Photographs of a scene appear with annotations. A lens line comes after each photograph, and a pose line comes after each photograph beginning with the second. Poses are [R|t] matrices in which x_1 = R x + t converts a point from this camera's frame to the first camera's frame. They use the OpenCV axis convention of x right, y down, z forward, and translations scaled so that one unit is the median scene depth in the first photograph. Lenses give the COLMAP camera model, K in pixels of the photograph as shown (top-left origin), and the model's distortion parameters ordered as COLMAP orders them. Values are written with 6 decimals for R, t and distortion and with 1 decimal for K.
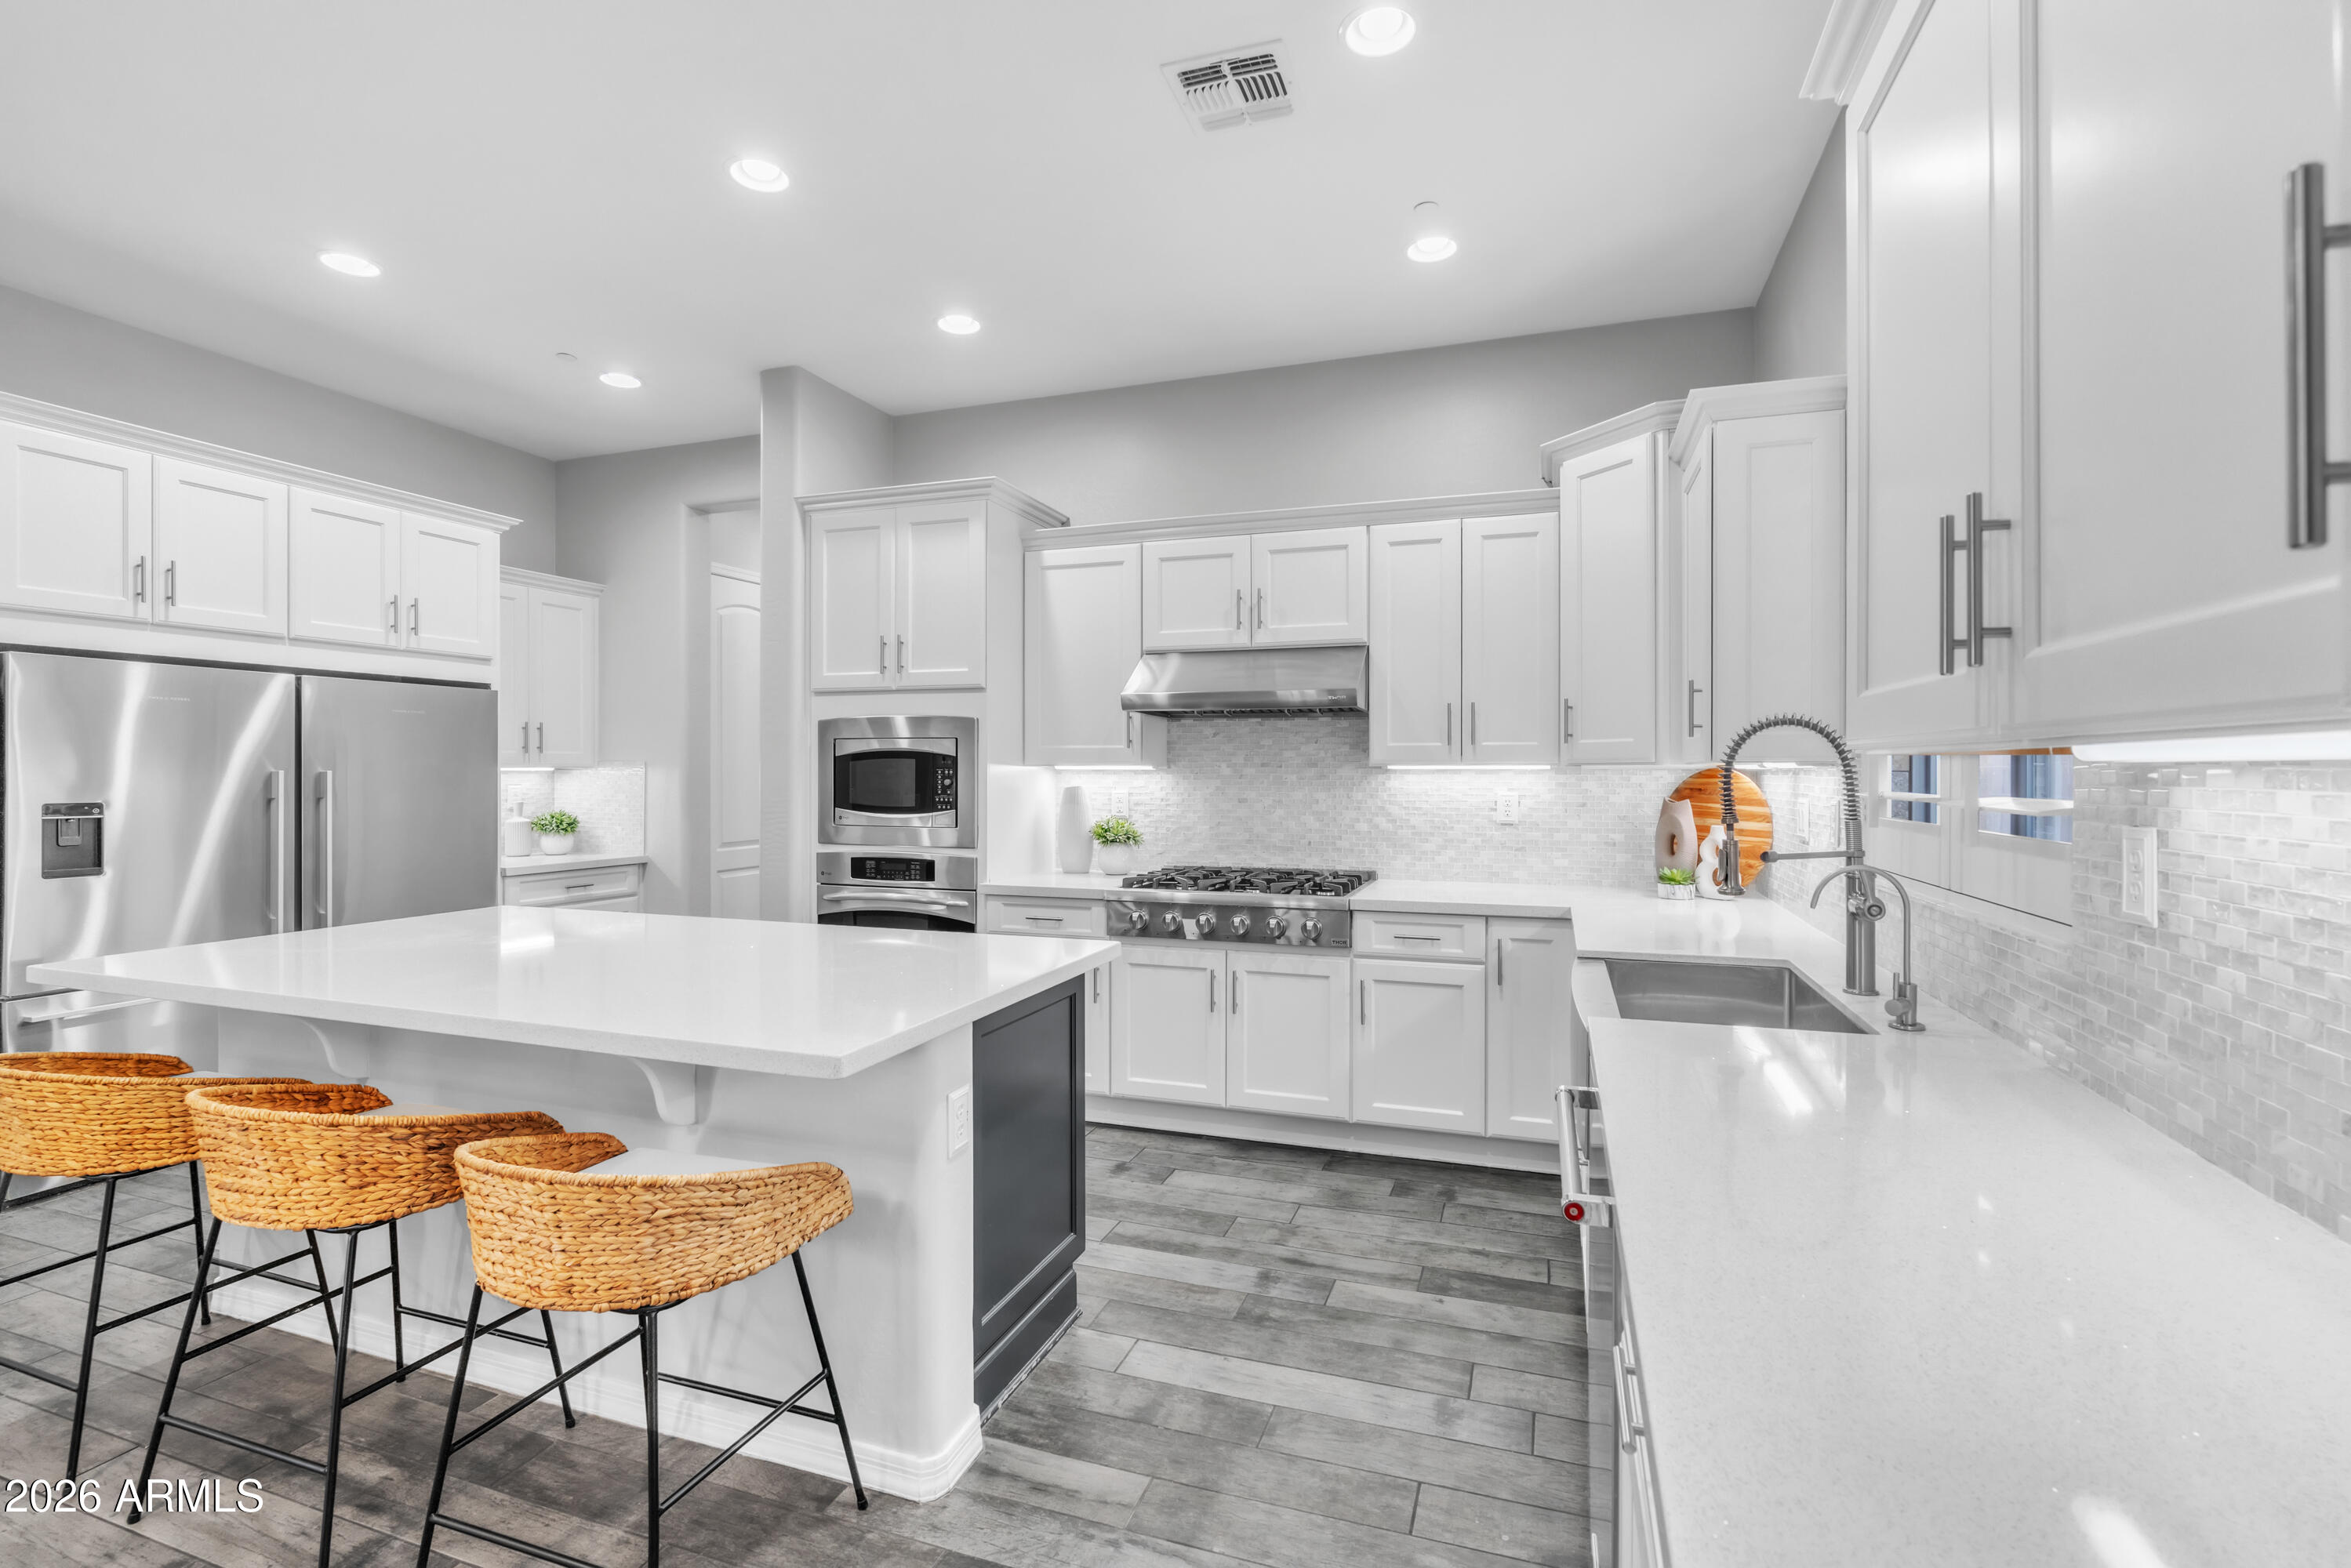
lens RADIAL K [[1053.0, 0, 1177.0], [0, 1053.0, 775.4], [0, 0, 1]] dist [-0.008495, 0.001353]
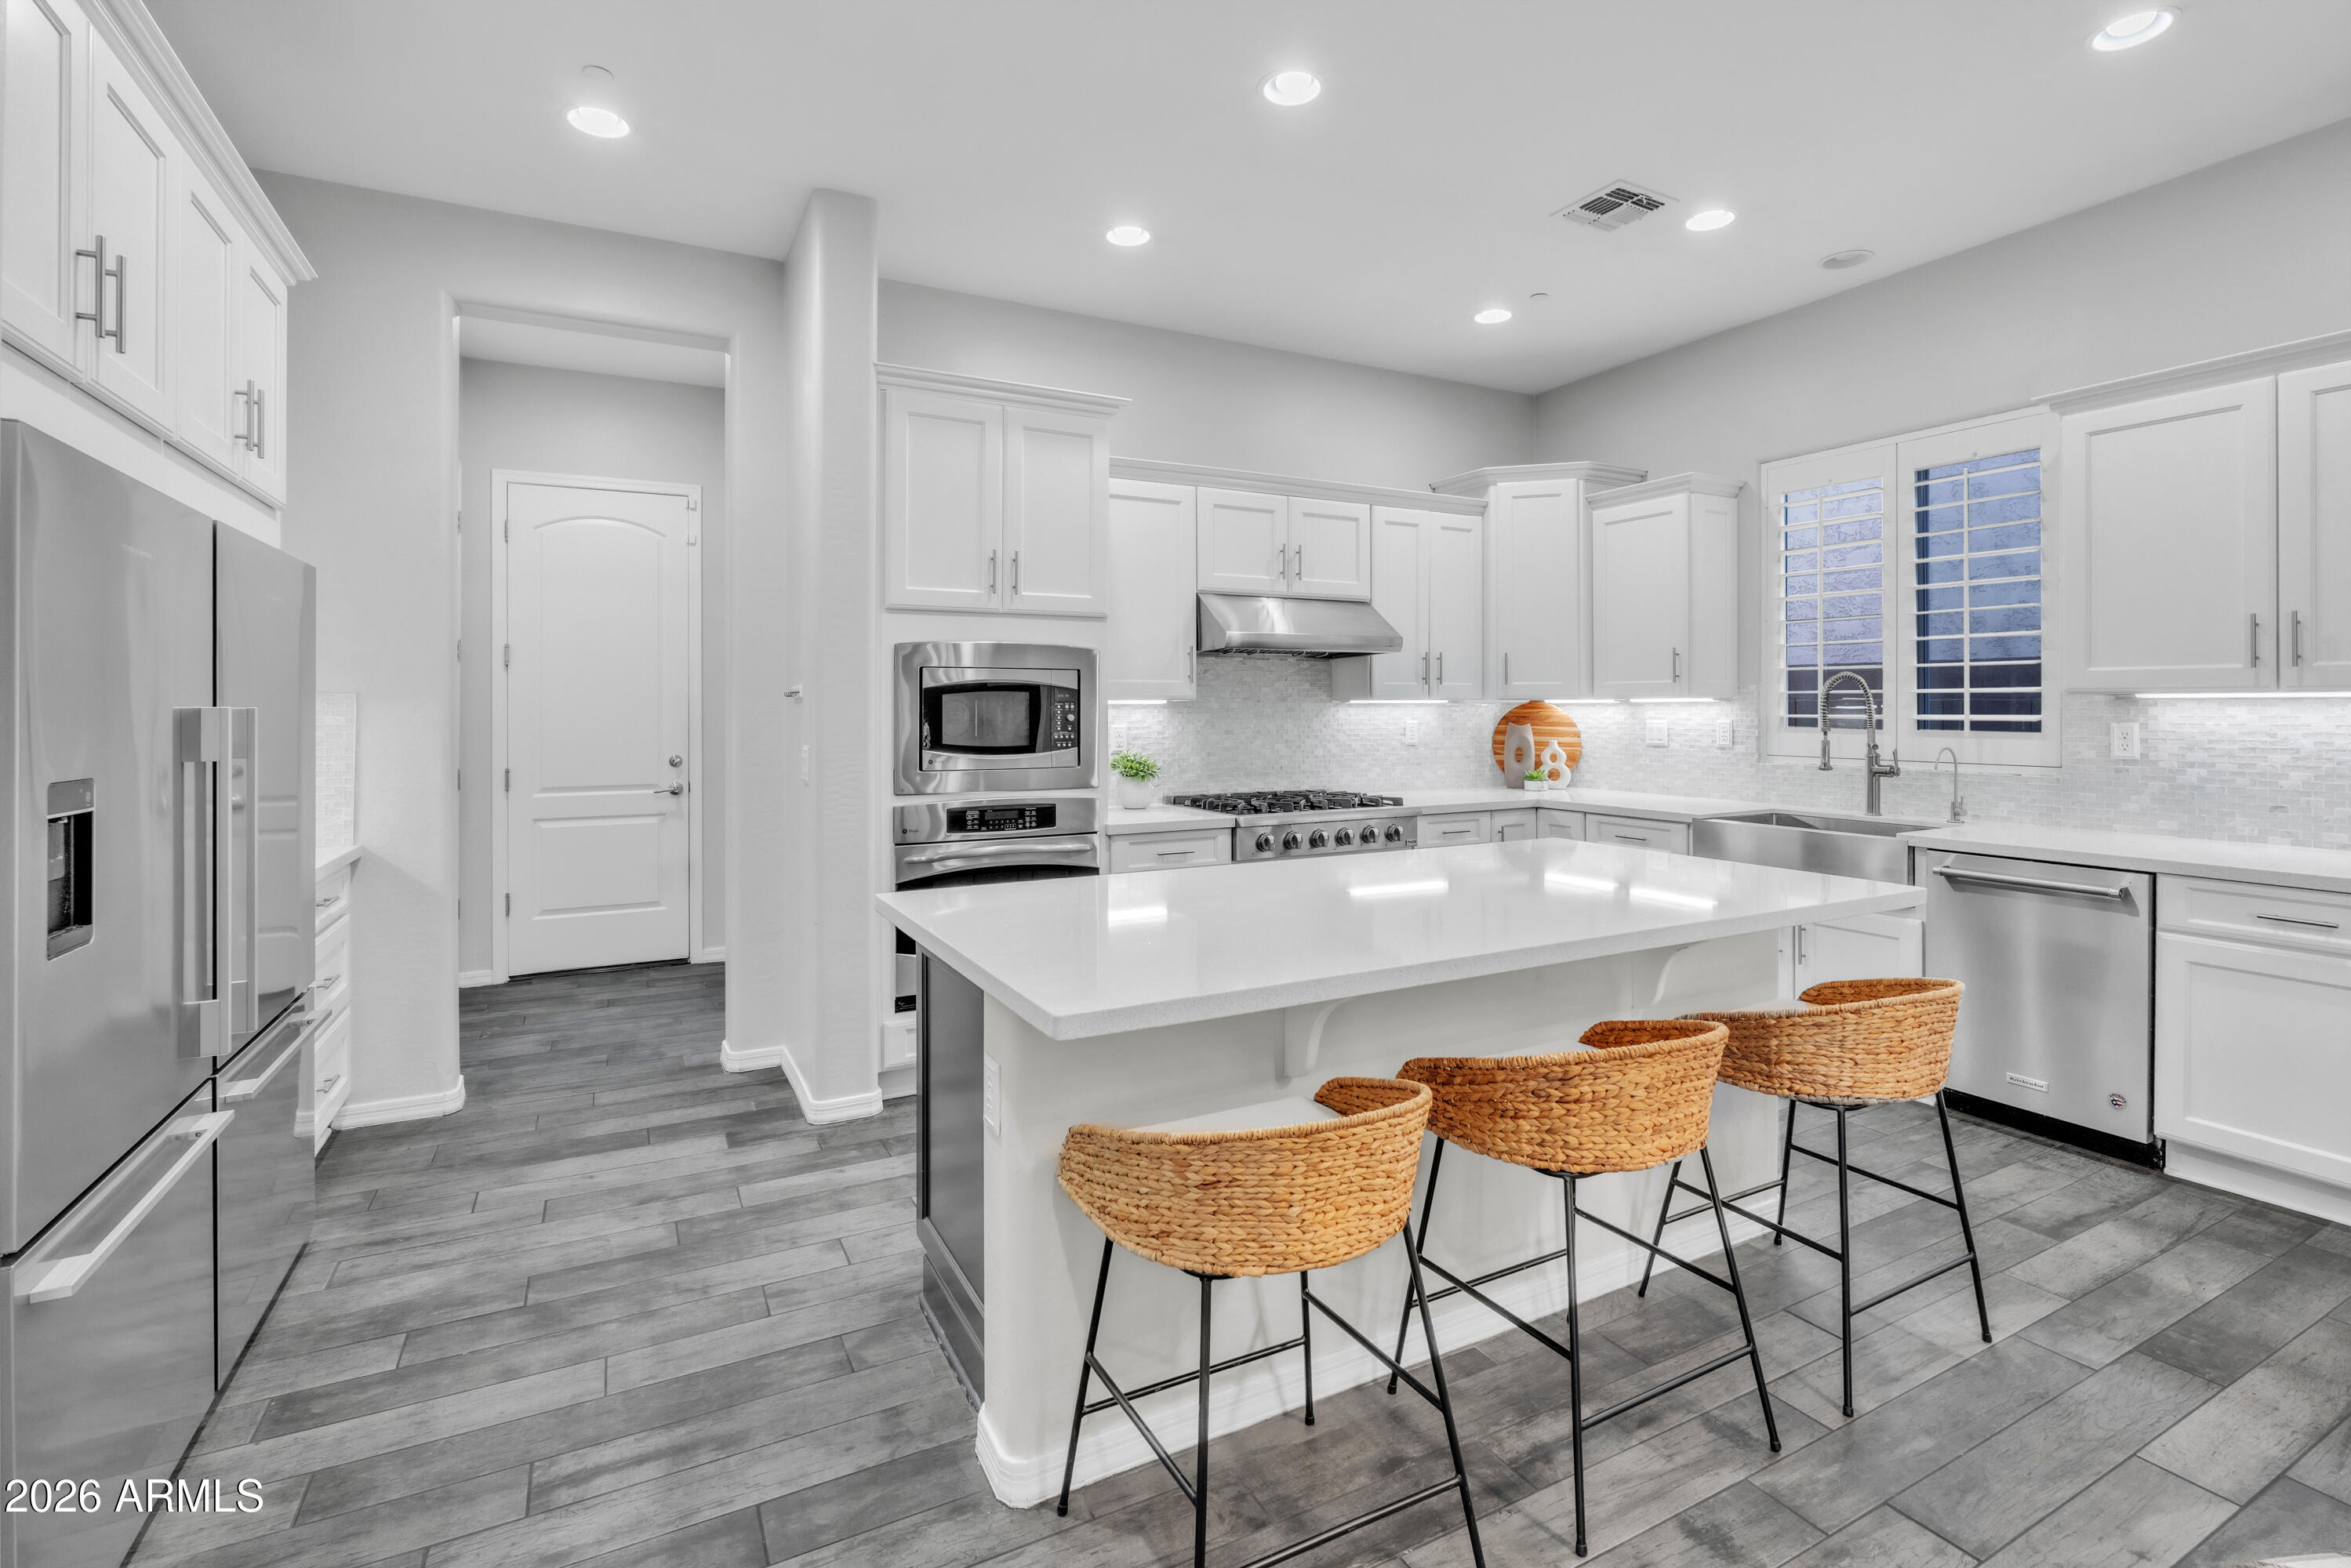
lens RADIAL K [[1100.3, 0, 1194.6], [0, 1100.3, 703.5], [0, 0, 1]] dist [-0.002059, 0.000067]
pose [[0.674130, -0.000866, 0.738613, -0.961595], [0.006745, 0.999965, -0.004984, -0.000416], [-0.738582, 0.008341, 0.674112, 0.306403]]
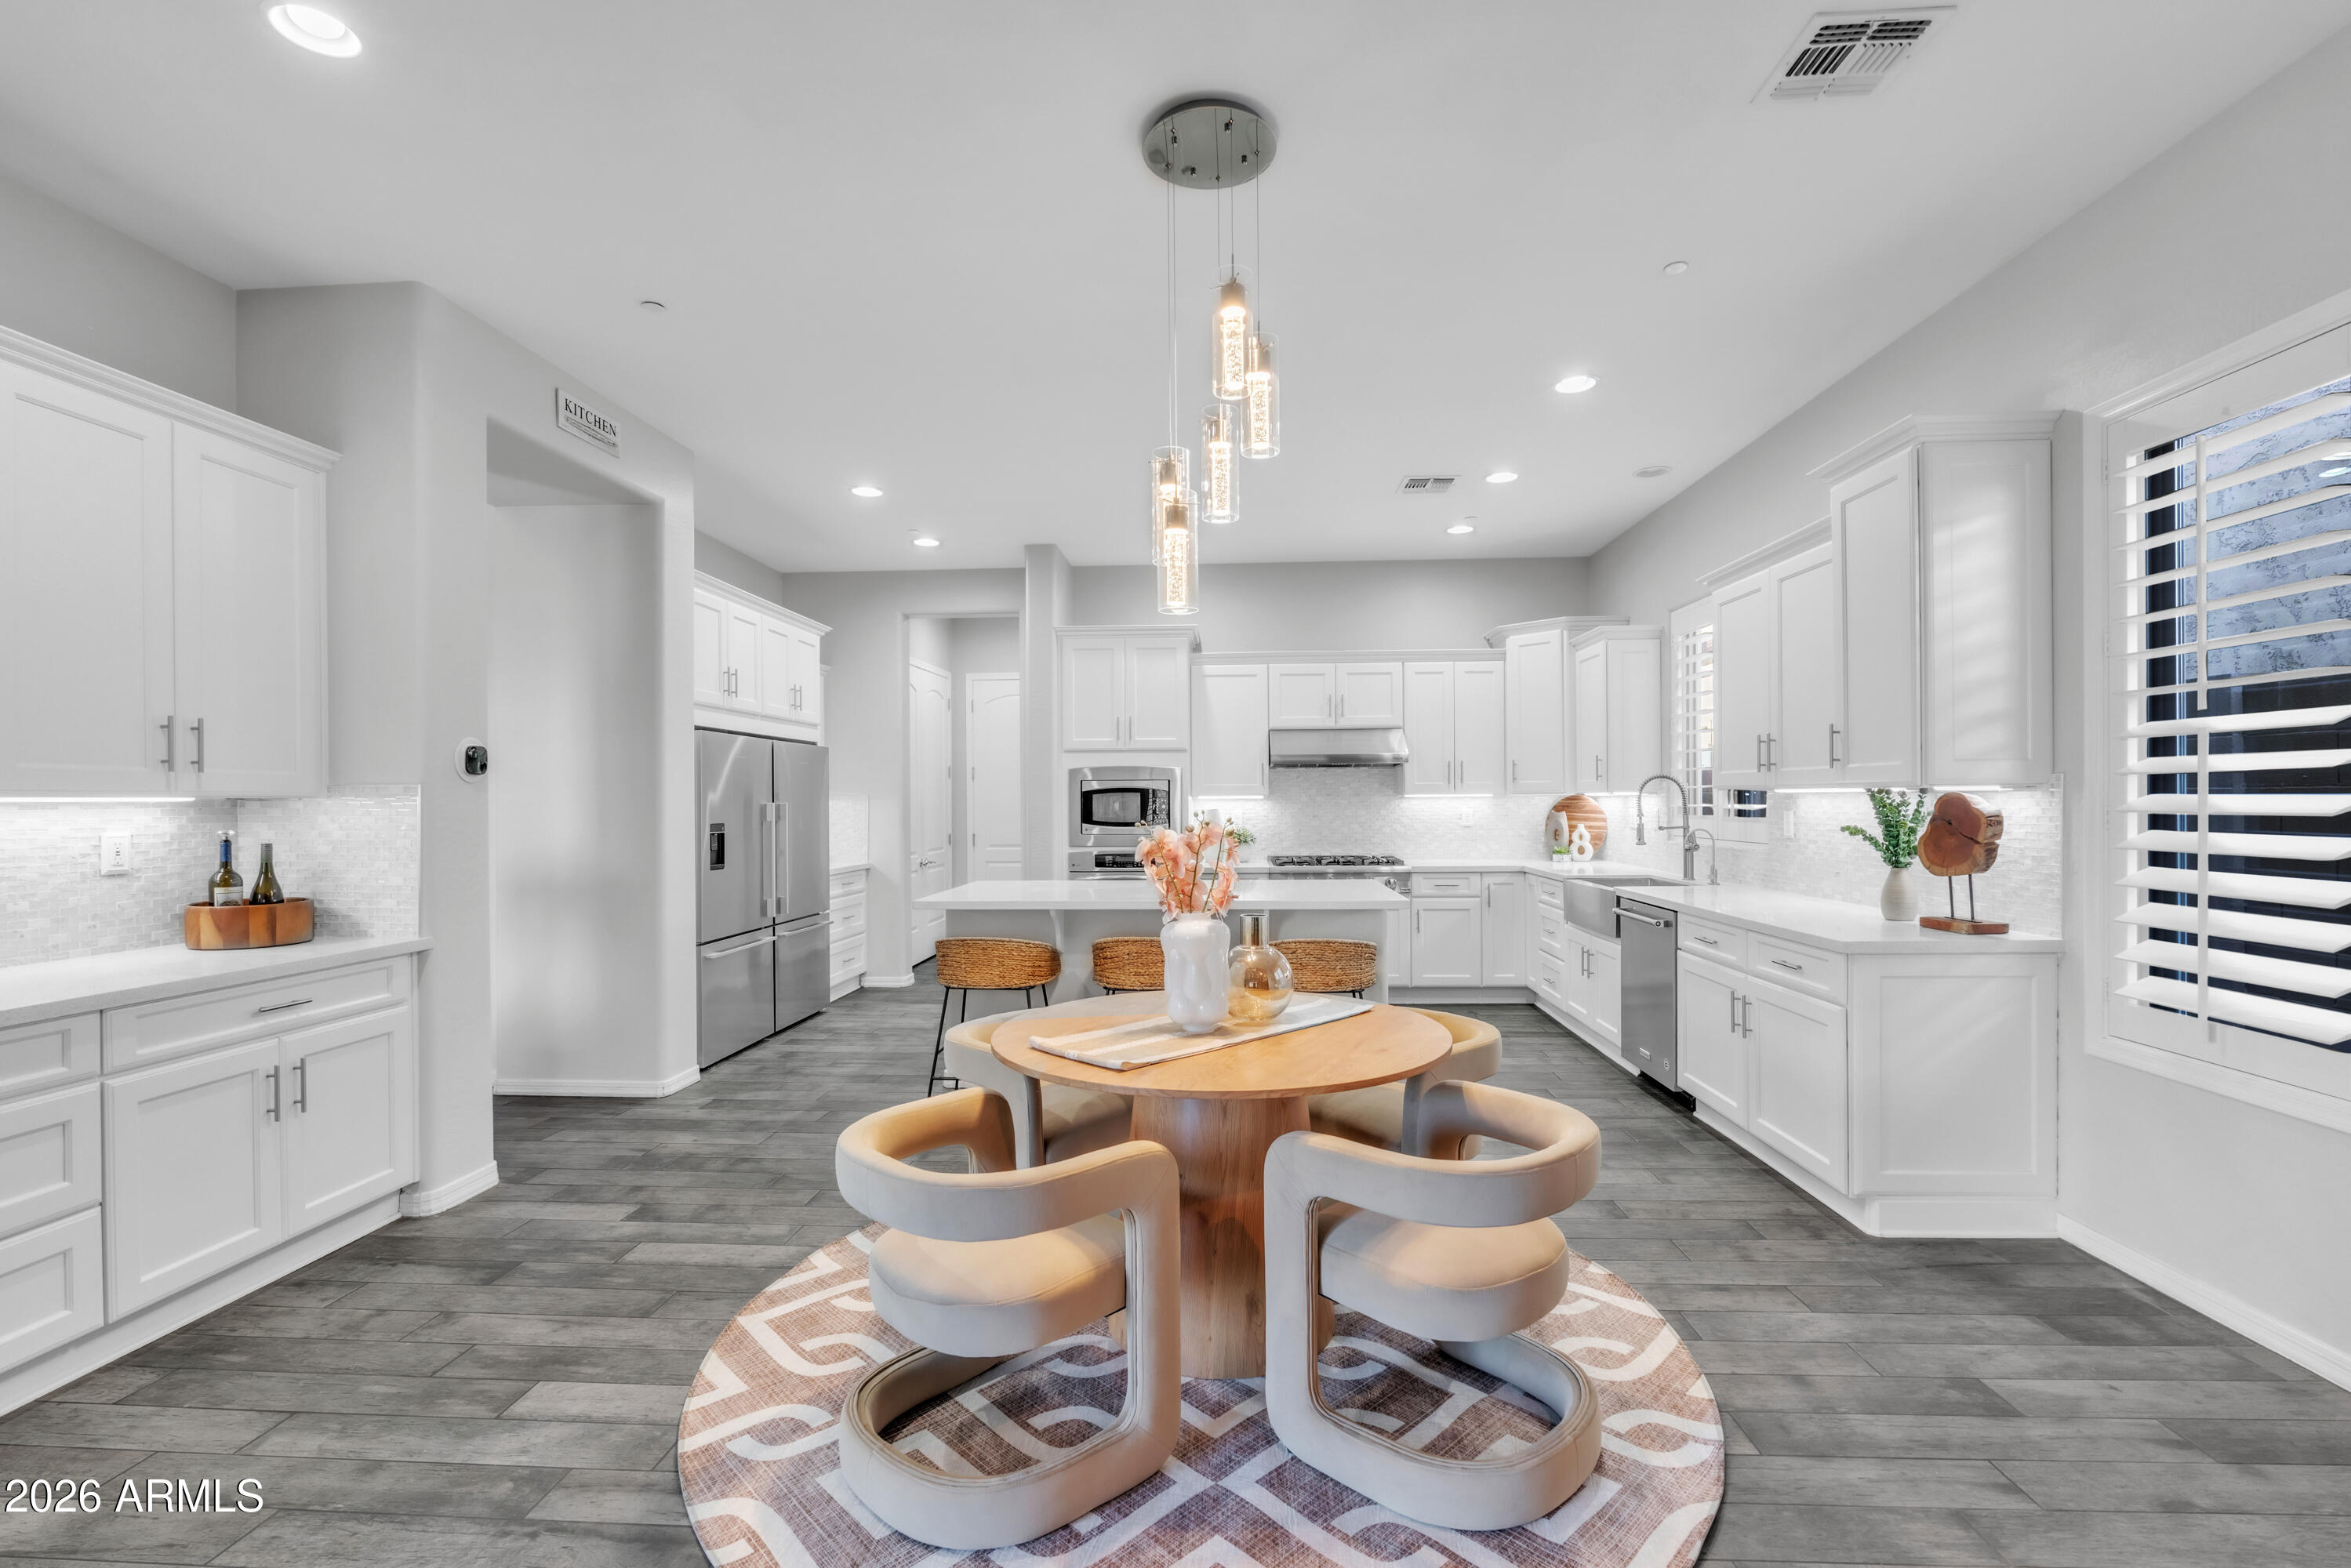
lens RADIAL K [[1036.0, 0, 1178.7], [0, 1036.0, 811.3], [0, 0, 1]] dist [-0.010349, 0.000407]
pose [[0.960677, -0.011325, 0.277438, -0.726549], [0.009798, 0.999928, 0.006890, 0.002872], [-0.277496, -0.003901, 0.960719, -0.638244]]
